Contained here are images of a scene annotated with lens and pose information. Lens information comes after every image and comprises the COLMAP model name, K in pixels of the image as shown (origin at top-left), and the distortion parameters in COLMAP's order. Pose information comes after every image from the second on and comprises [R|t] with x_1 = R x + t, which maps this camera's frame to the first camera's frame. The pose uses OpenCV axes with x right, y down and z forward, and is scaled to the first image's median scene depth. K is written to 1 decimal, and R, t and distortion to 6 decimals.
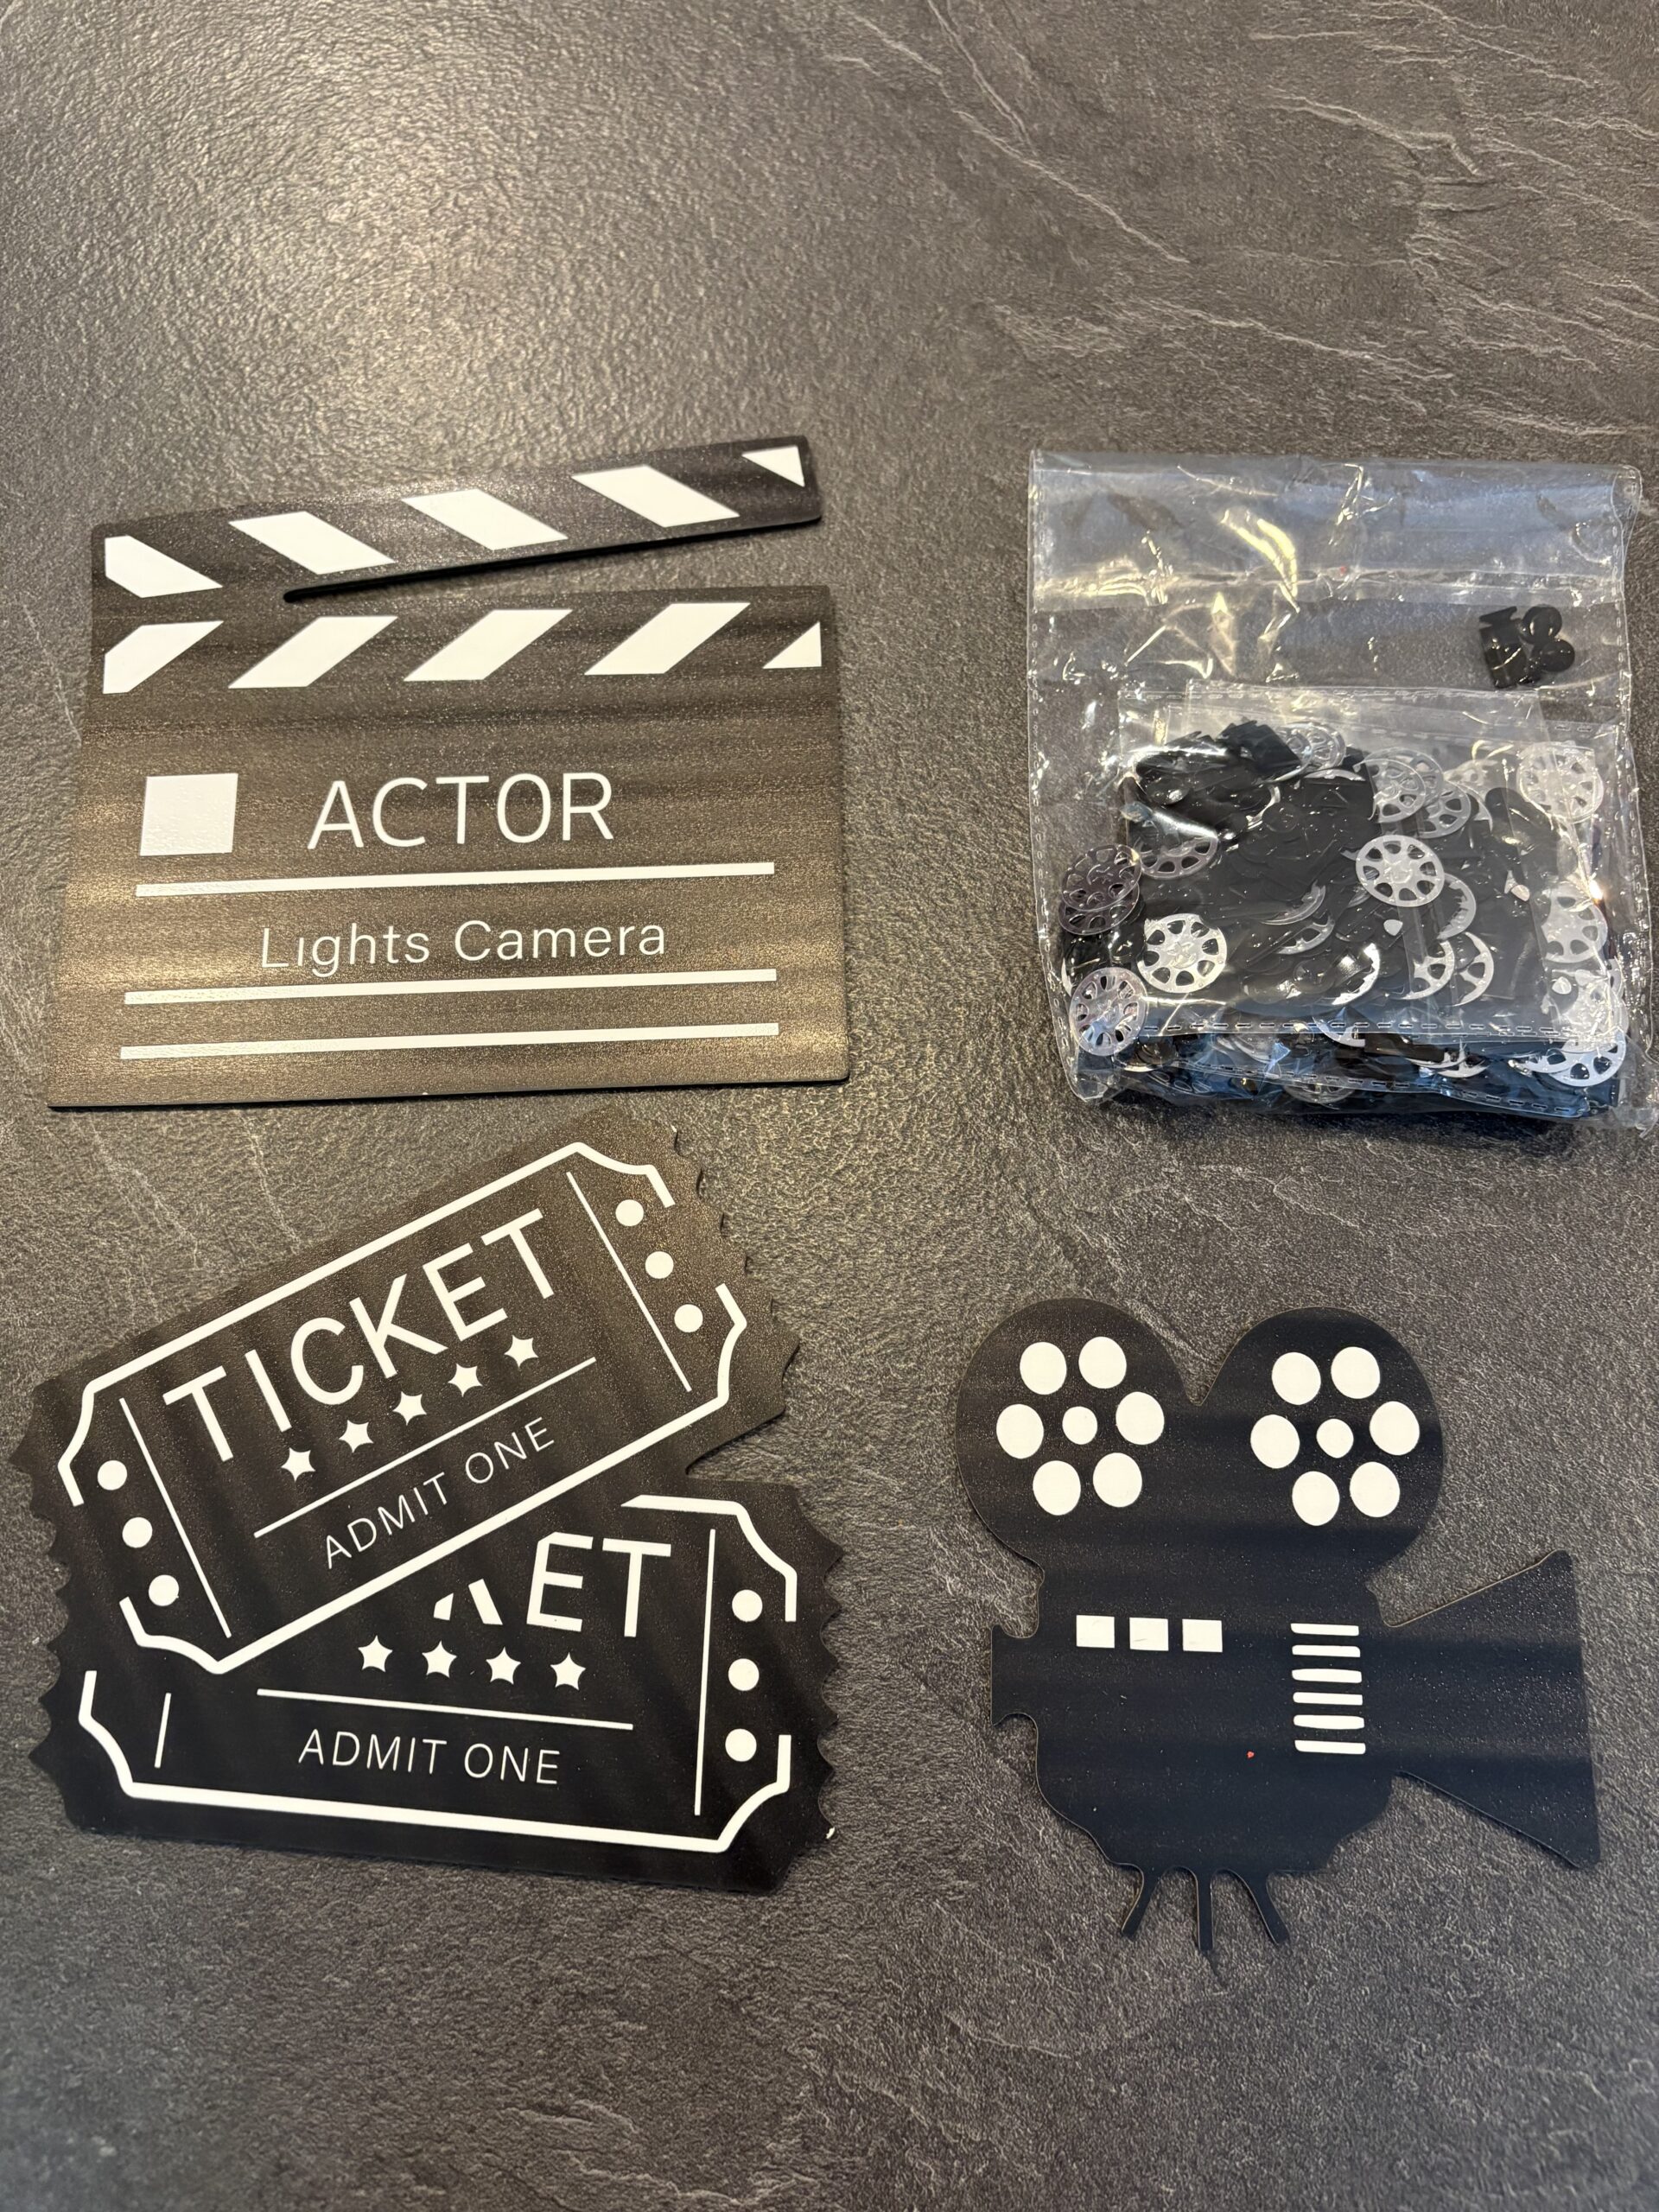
lens RADIAL K [[1697.3, 0, 829.5], [0, 1697.3, 1106.0], [0, 0, 1]] dist [-0.139371, 0.160420]
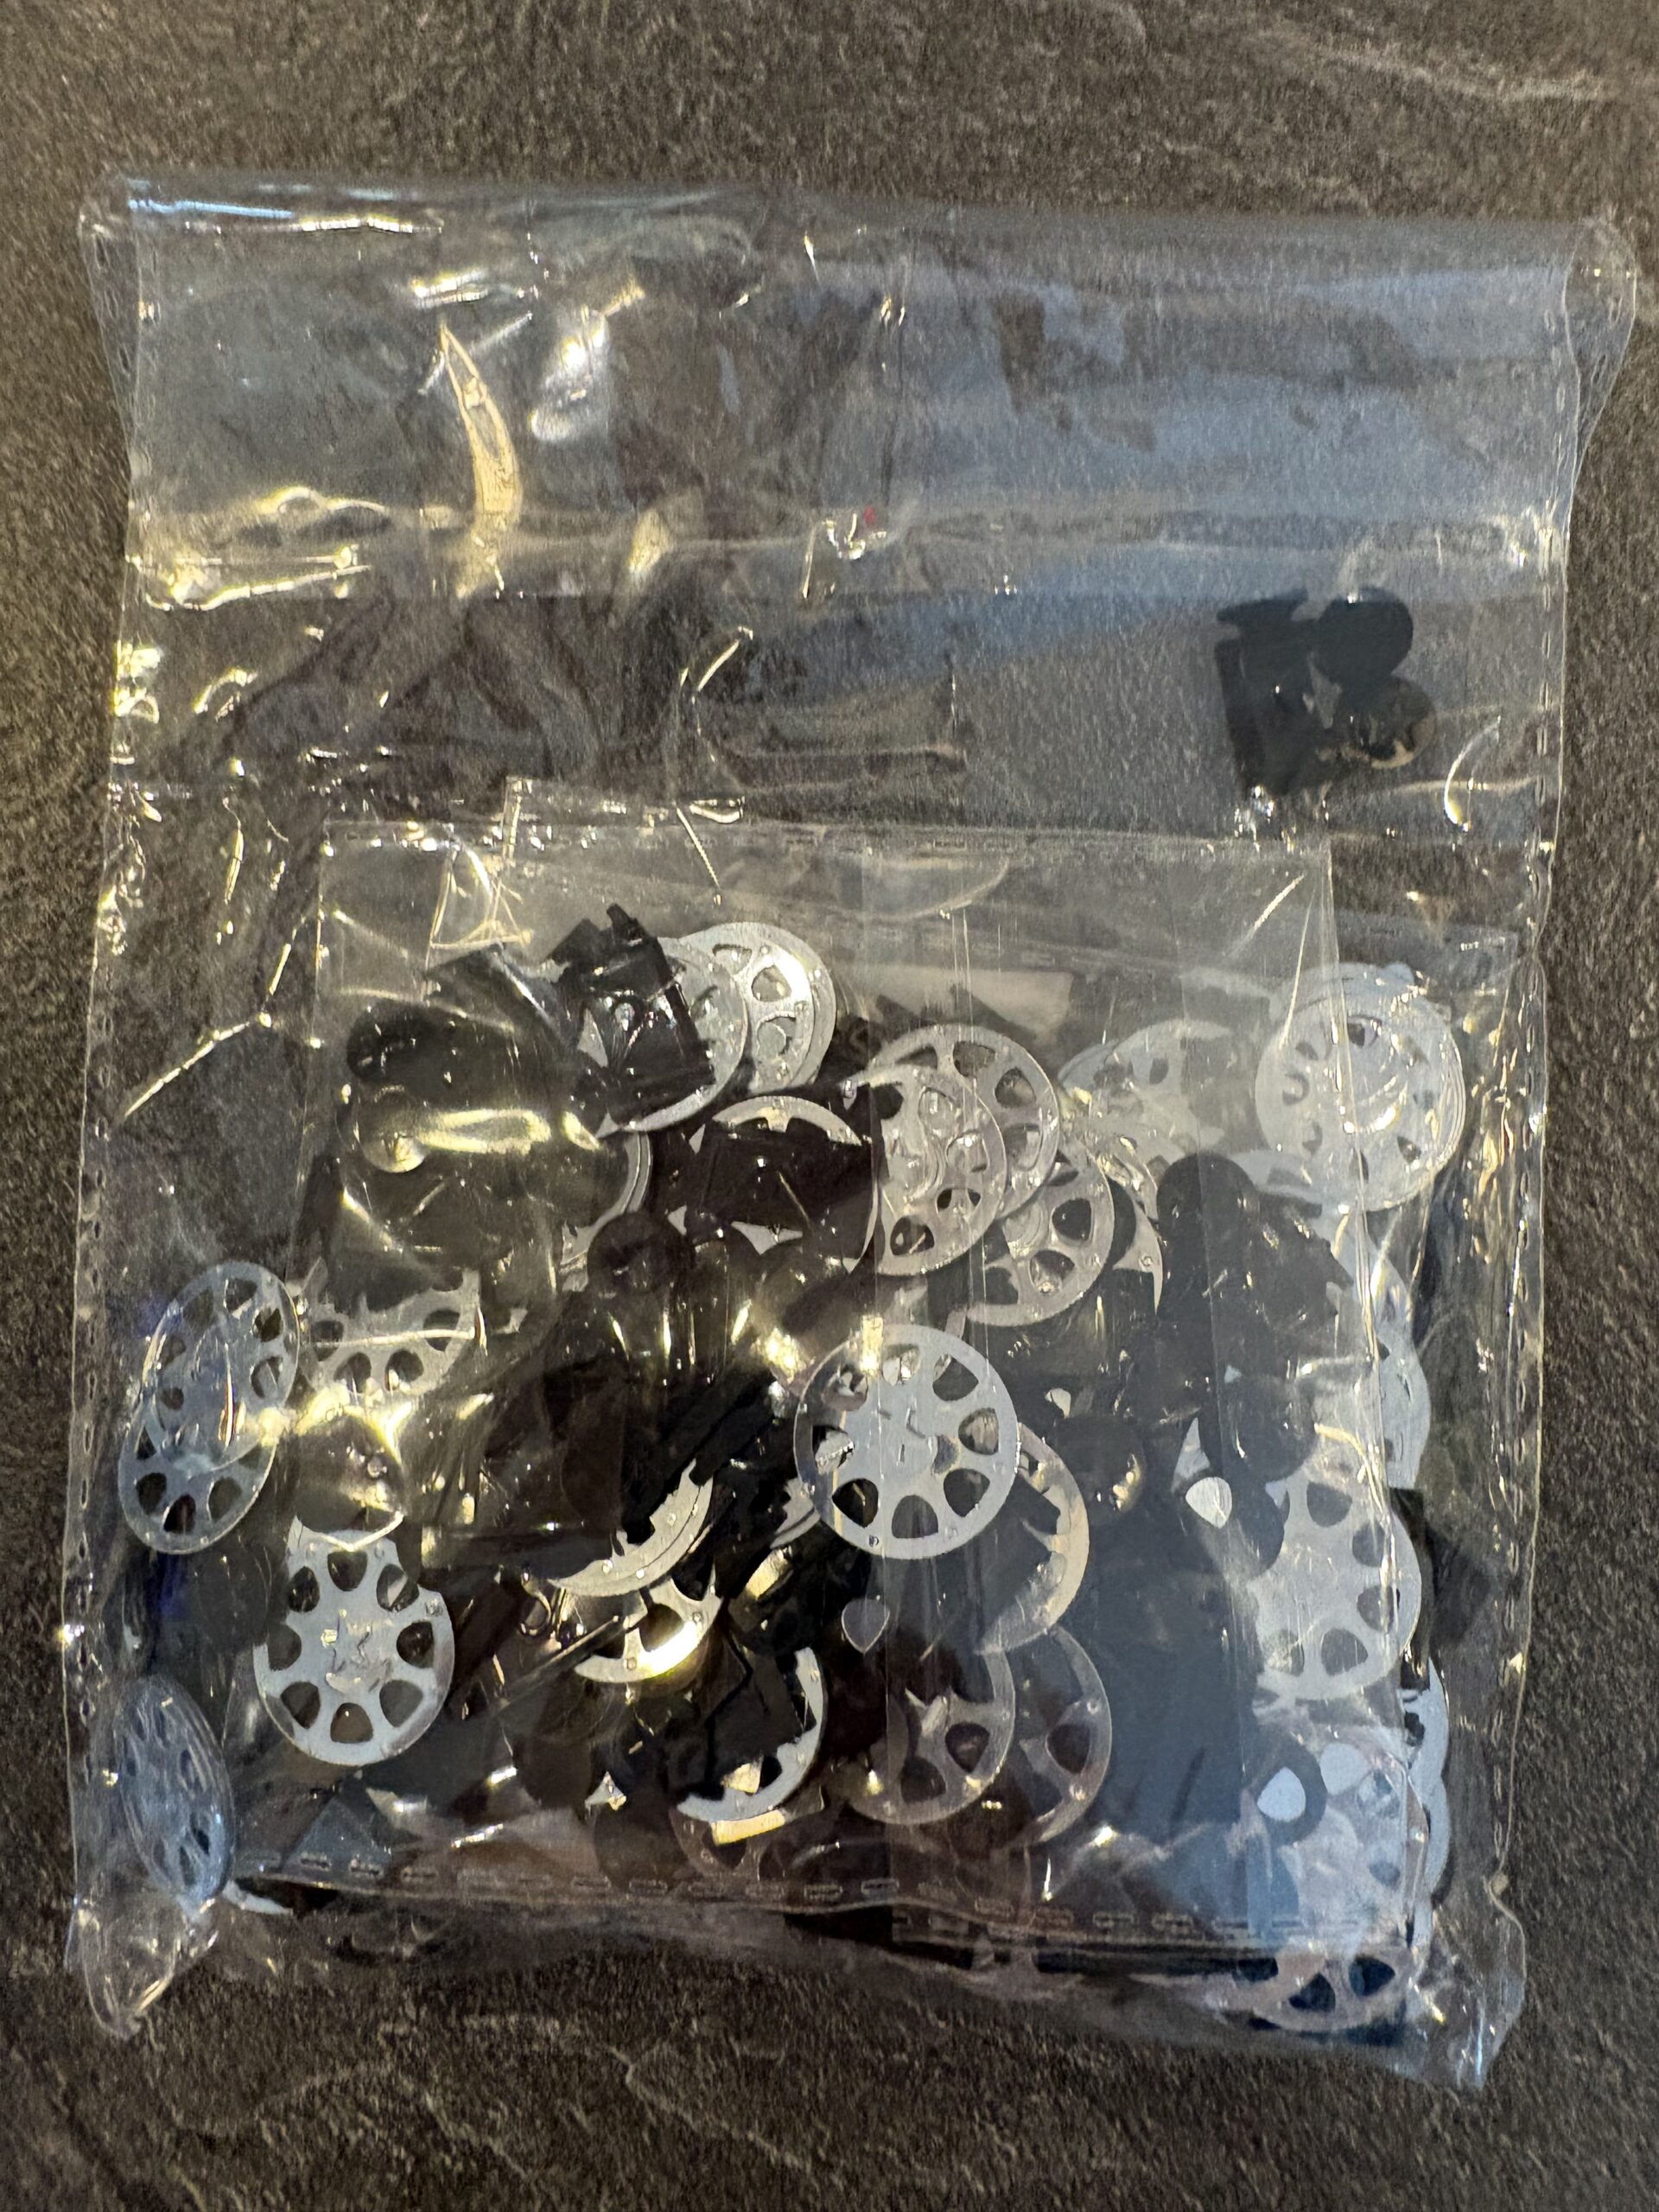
lens RADIAL K [[1692.7, 0, 829.5], [0, 1692.7, 1106.0], [0, 0, 1]] dist [-0.010012, 0.002218]
pose [[0.998360, -0.019689, 0.053756, 0.300571], [0.006211, 0.970708, 0.240181, -0.308785], [-0.056910, -0.239453, 0.969239, 0.628344]]
